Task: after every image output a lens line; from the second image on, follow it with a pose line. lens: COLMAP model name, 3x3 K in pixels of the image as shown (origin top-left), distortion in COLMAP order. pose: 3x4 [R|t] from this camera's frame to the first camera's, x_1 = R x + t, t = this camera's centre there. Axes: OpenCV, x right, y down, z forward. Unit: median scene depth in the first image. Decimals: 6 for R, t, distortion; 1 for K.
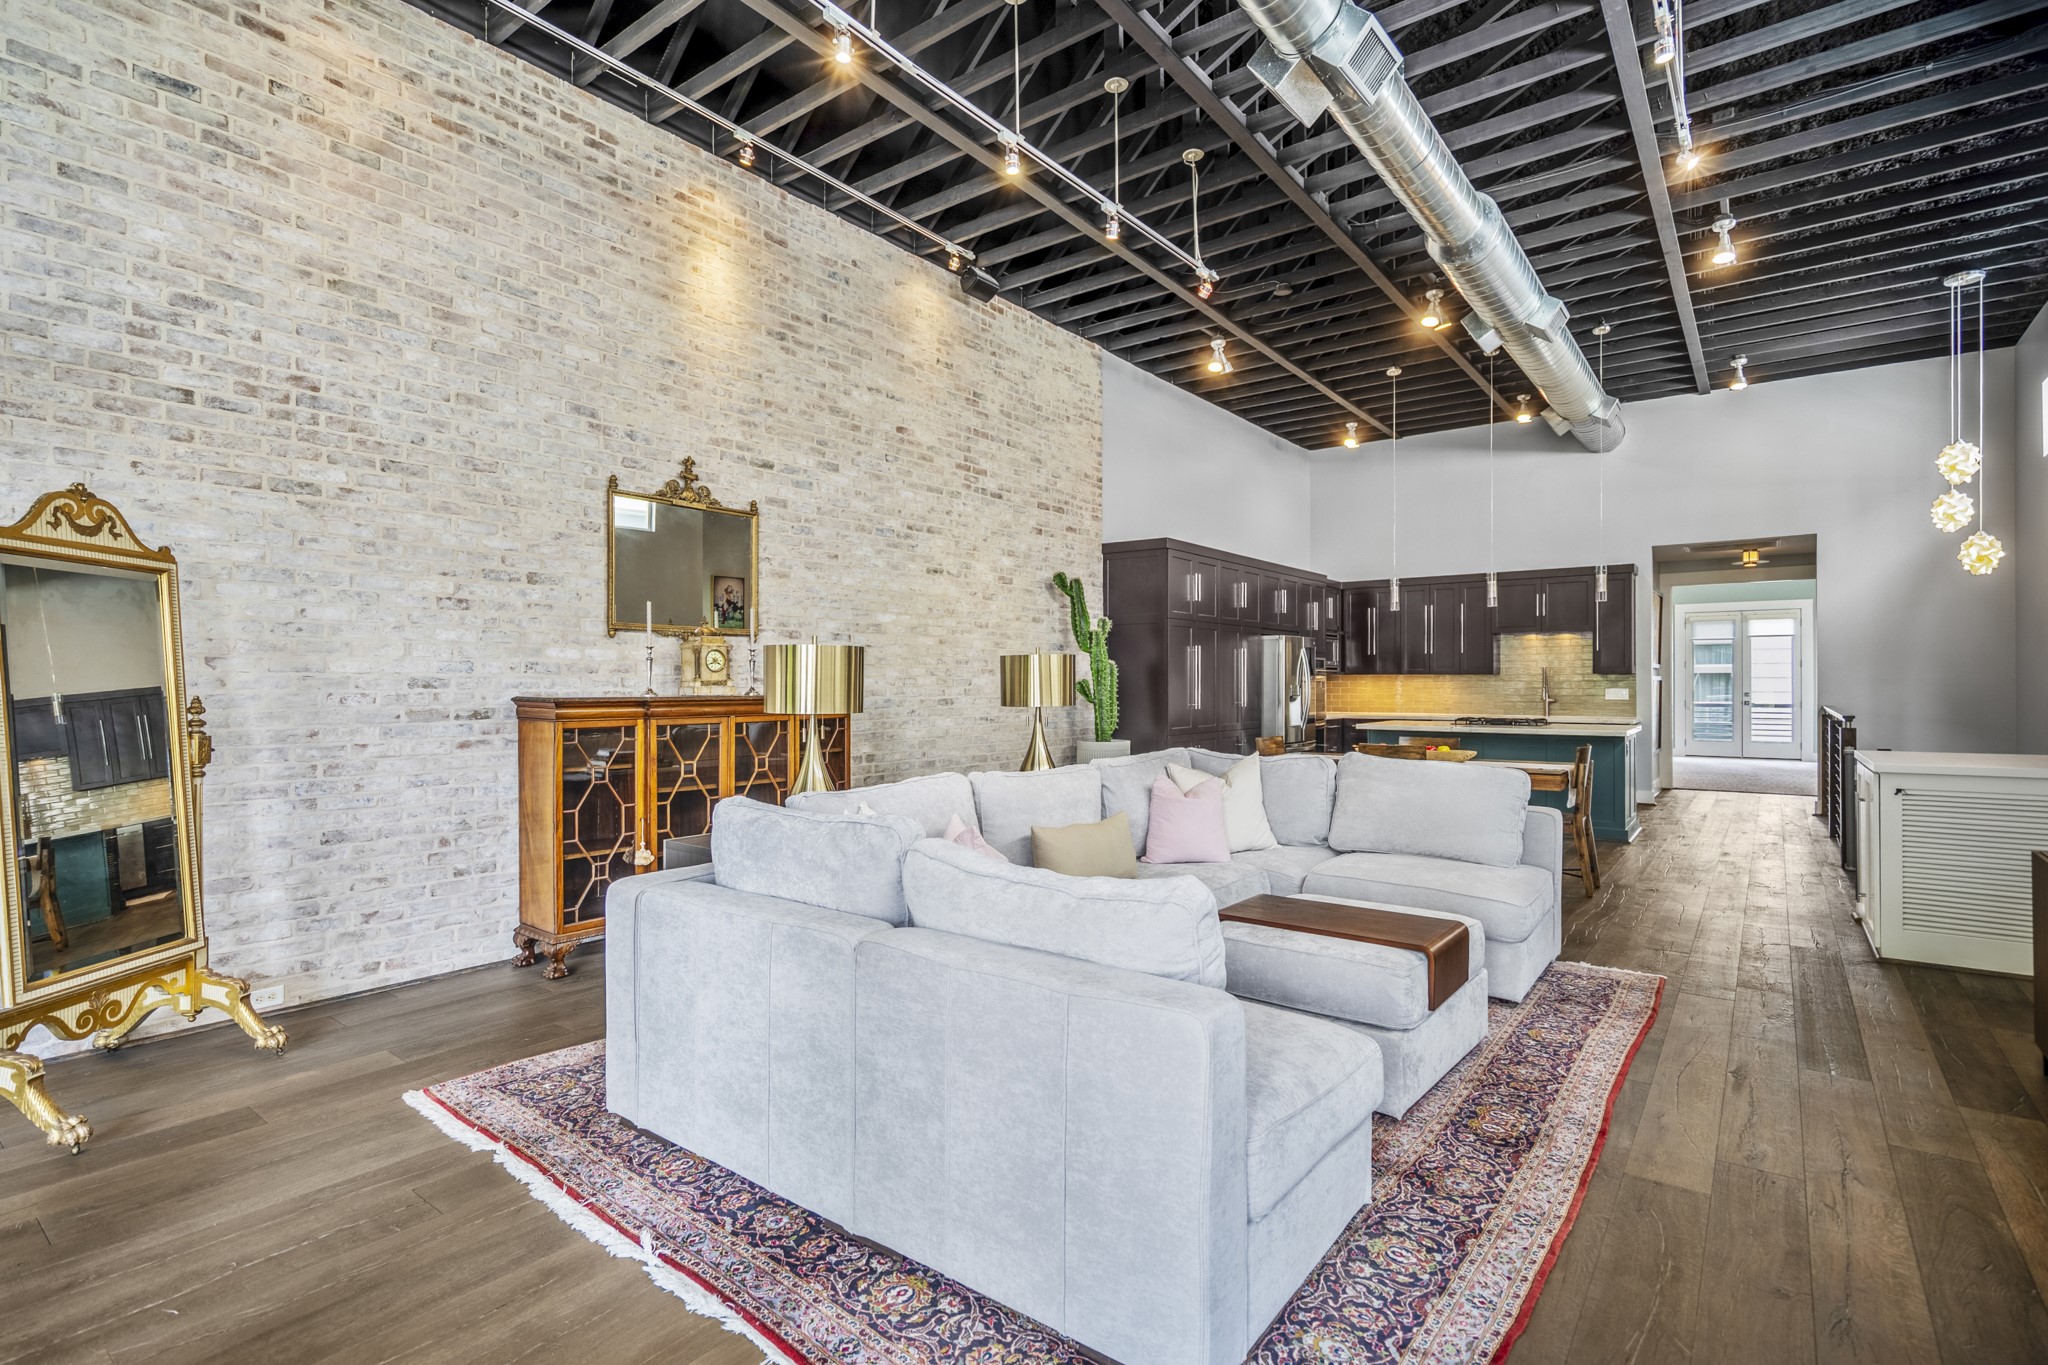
lens RADIAL K [[981.9, 0, 1016.8], [0, 981.9, 679.2], [0, 0, 1]] dist [0.003060, 0.001799]
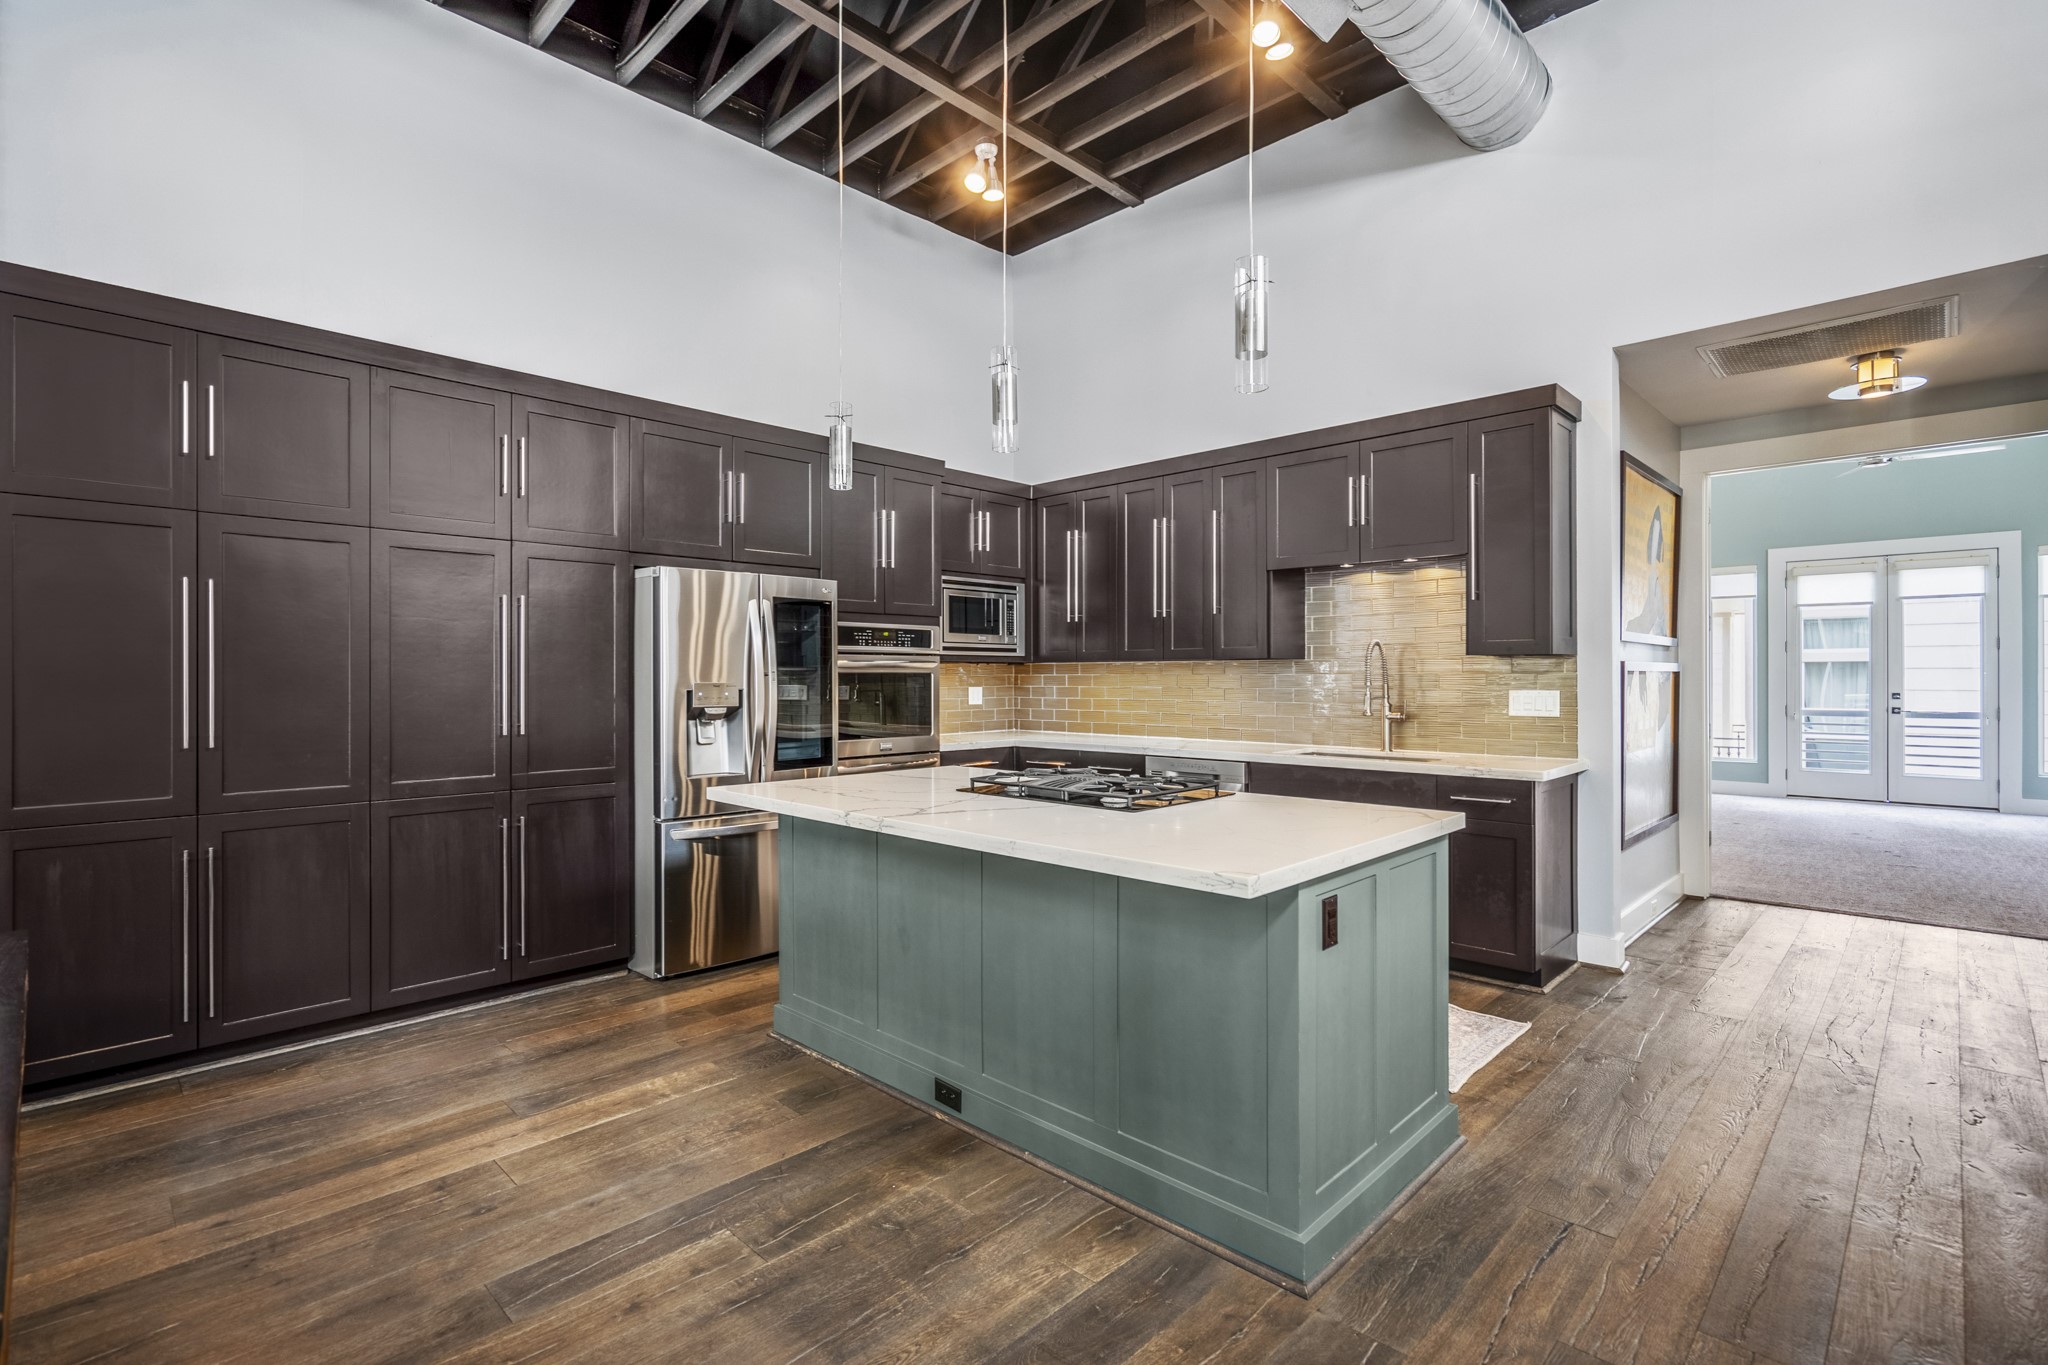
lens RADIAL K [[952.0, 0, 1017.0], [0, 952.0, 675.3], [0, 0, 1]] dist [0.000227, -0.000100]
pose [[0.992729, -0.002754, -0.120338, 0.827894], [0.002768, 0.999996, -0.000043, 0.004664], [0.120338, -0.000290, 0.992733, 1.064766]]
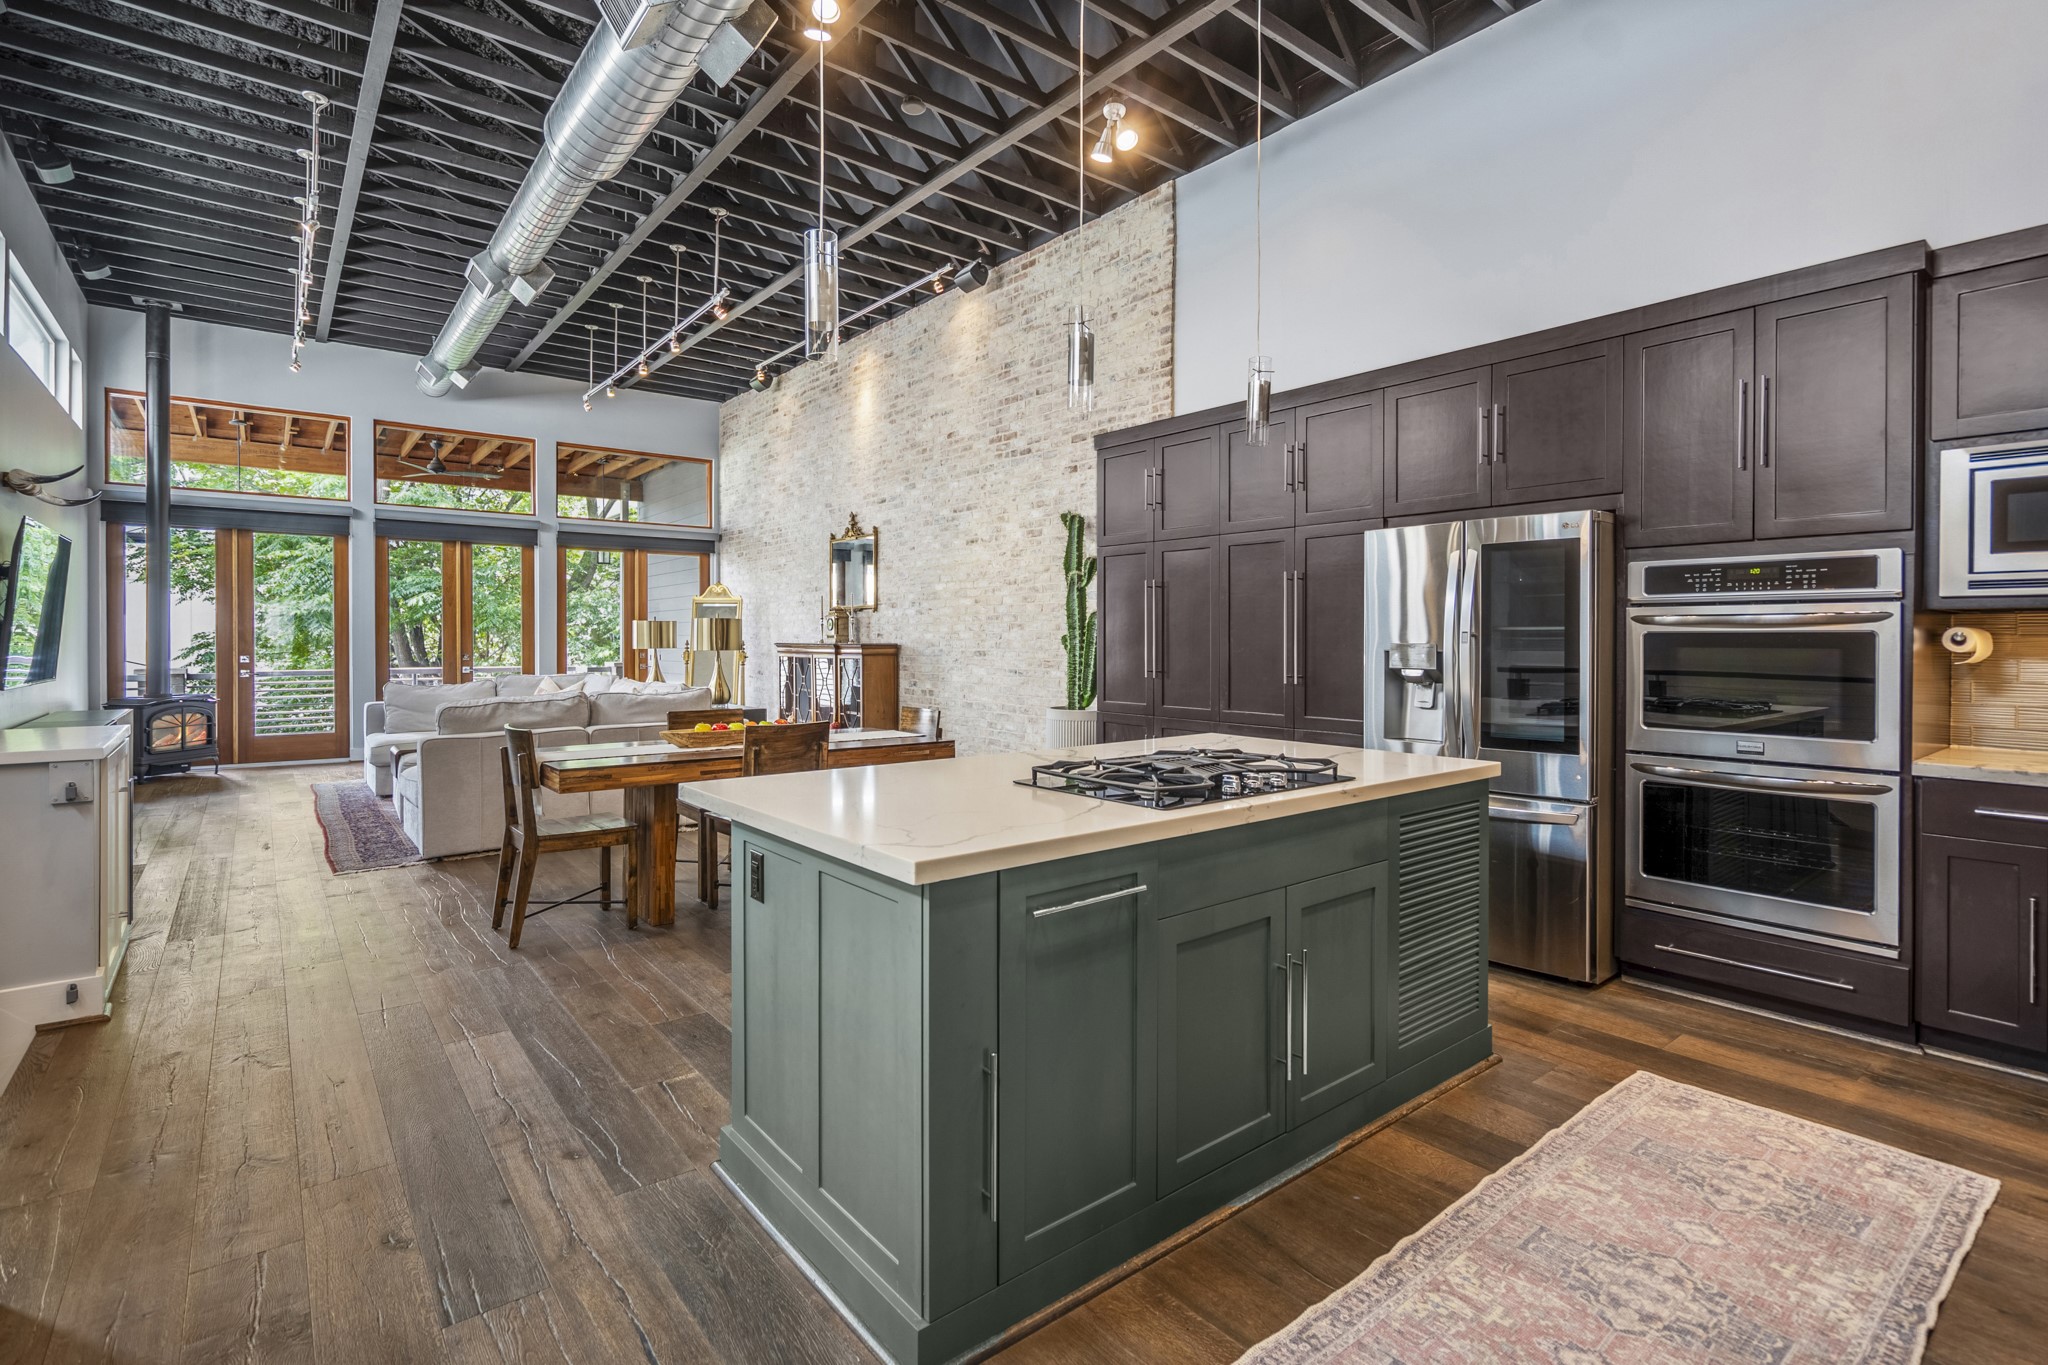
lens RADIAL K [[964.8, 0, 1016.6], [0, 964.8, 638.1], [0, 0, 1]] dist [0.000359, 0.000964]
pose [[-0.240745, 0.001049, -0.970588, 1.260020], [0.000340, 0.999999, 0.000997, 0.004830], [0.970588, -0.000090, -0.240745, 1.640664]]
